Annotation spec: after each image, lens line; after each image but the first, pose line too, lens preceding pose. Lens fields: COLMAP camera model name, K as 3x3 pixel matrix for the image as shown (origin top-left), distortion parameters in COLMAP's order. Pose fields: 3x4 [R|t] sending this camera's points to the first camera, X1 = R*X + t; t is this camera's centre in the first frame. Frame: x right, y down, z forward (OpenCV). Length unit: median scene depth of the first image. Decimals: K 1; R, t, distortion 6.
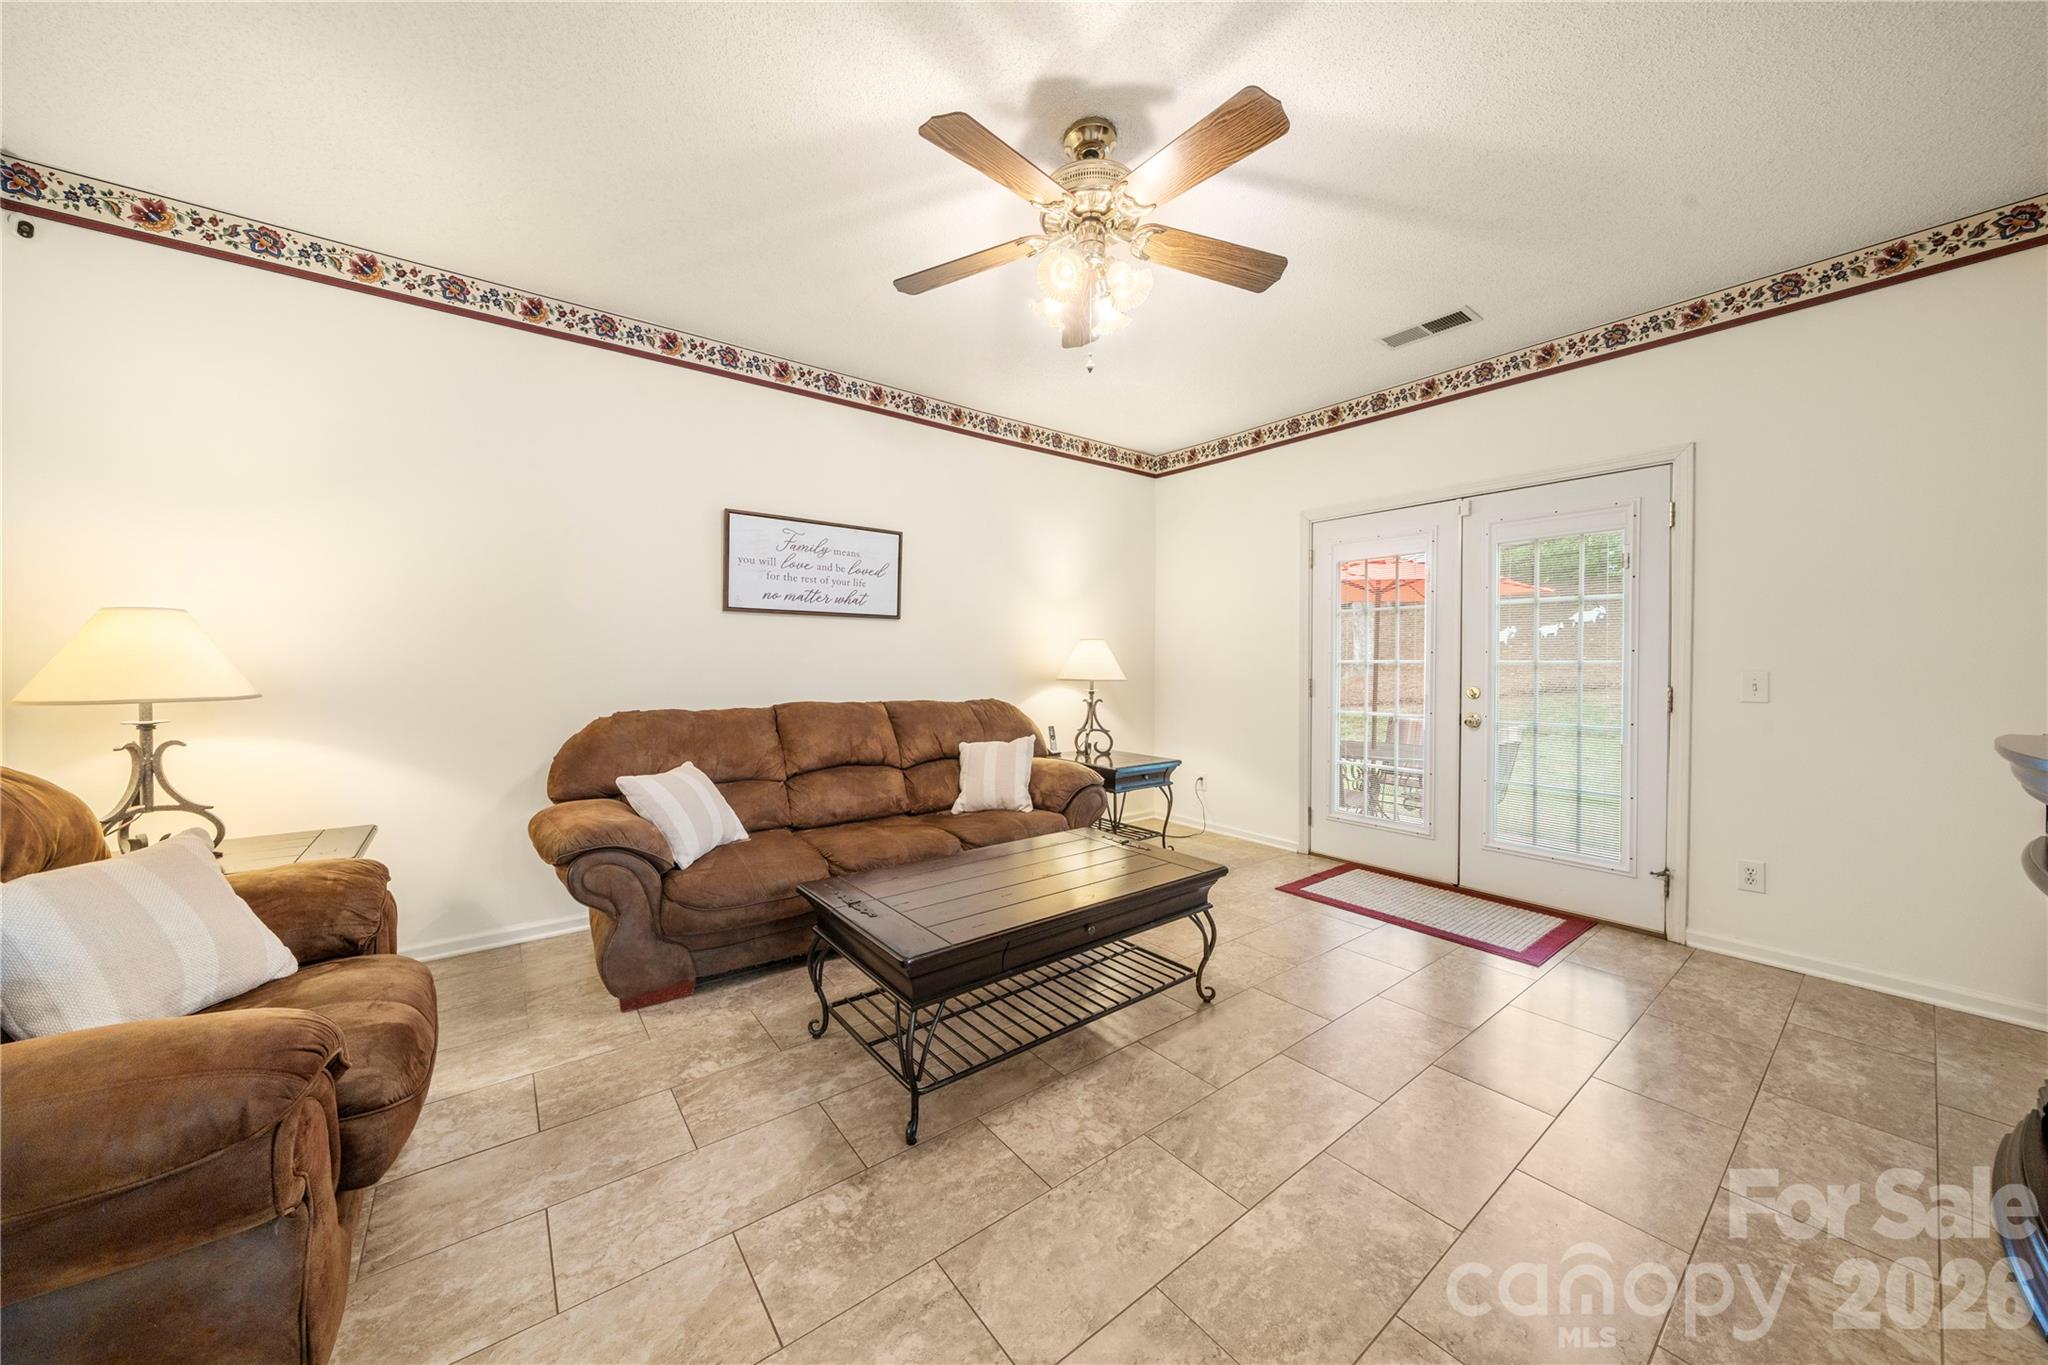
lens RADIAL K [[694.5, 0, 1018.5], [0, 694.5, 671.4], [0, 0, 1]] dist [-0.006288, 0.000366]
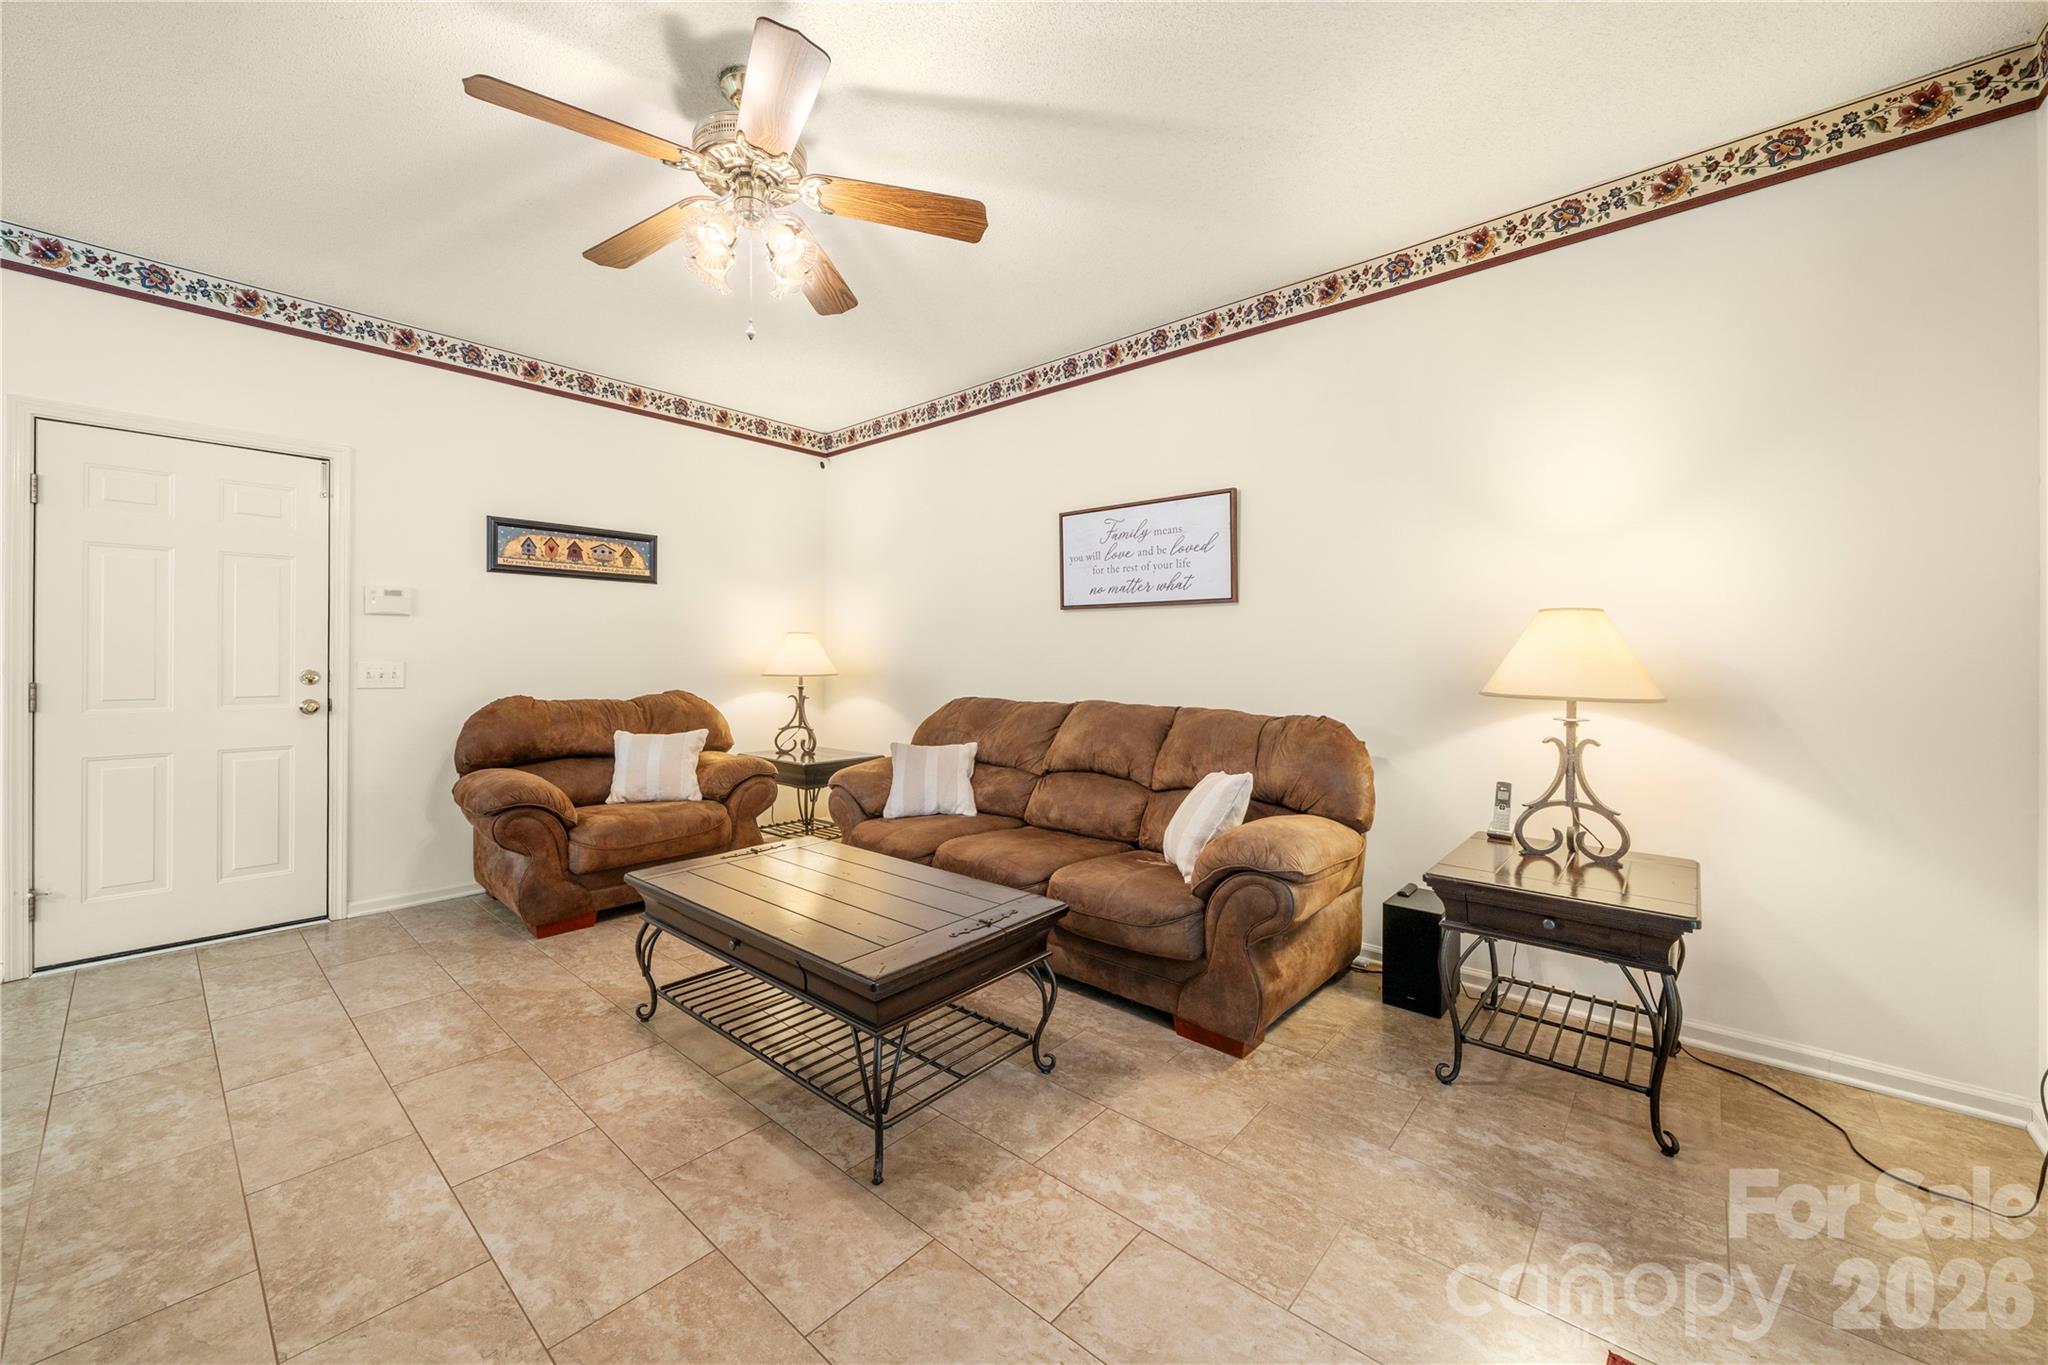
lens RADIAL K [[768.4, 0, 1020.7], [0, 768.4, 663.0], [0, 0, 1]] dist [-0.000759, -0.000050]
pose [[0.205066, 0.002775, -0.978744, 0.712142], [-0.018719, 0.999824, -0.001087, -0.003711], [0.978569, 0.018544, 0.205082, 0.701634]]
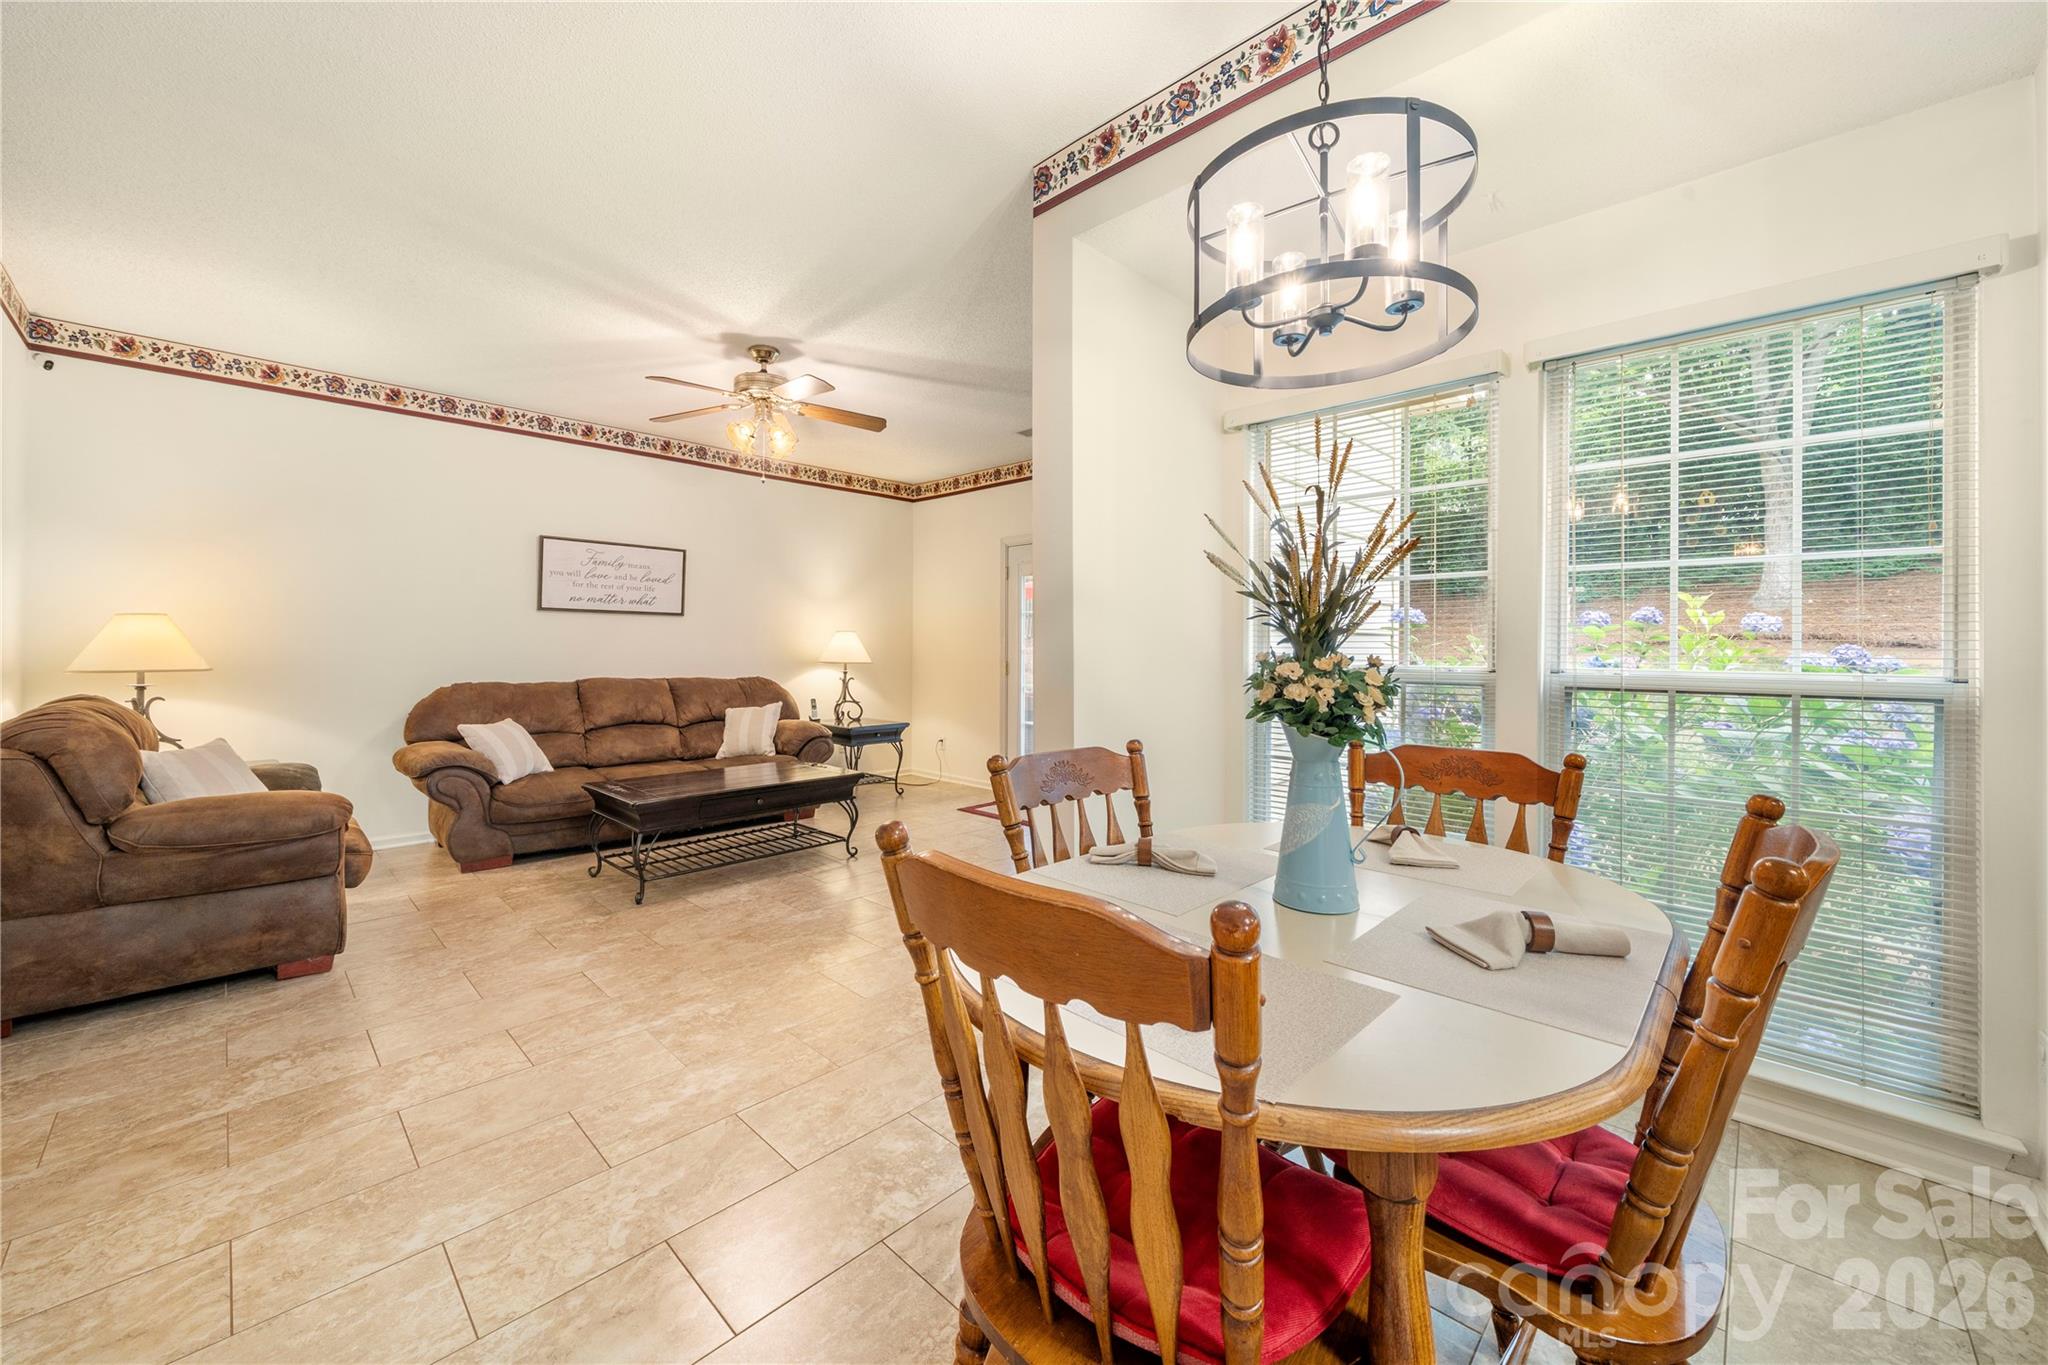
lens RADIAL K [[769.0, 0, 1016.4], [0, 769.0, 640.6], [0, 0, 1]] dist [-0.005343, -0.000098]
pose [[0.988655, 0.002884, 0.150178, 0.273128], [0.000959, 0.999674, -0.025513, 0.010895], [-0.150202, 0.025368, 0.988330, -0.618050]]
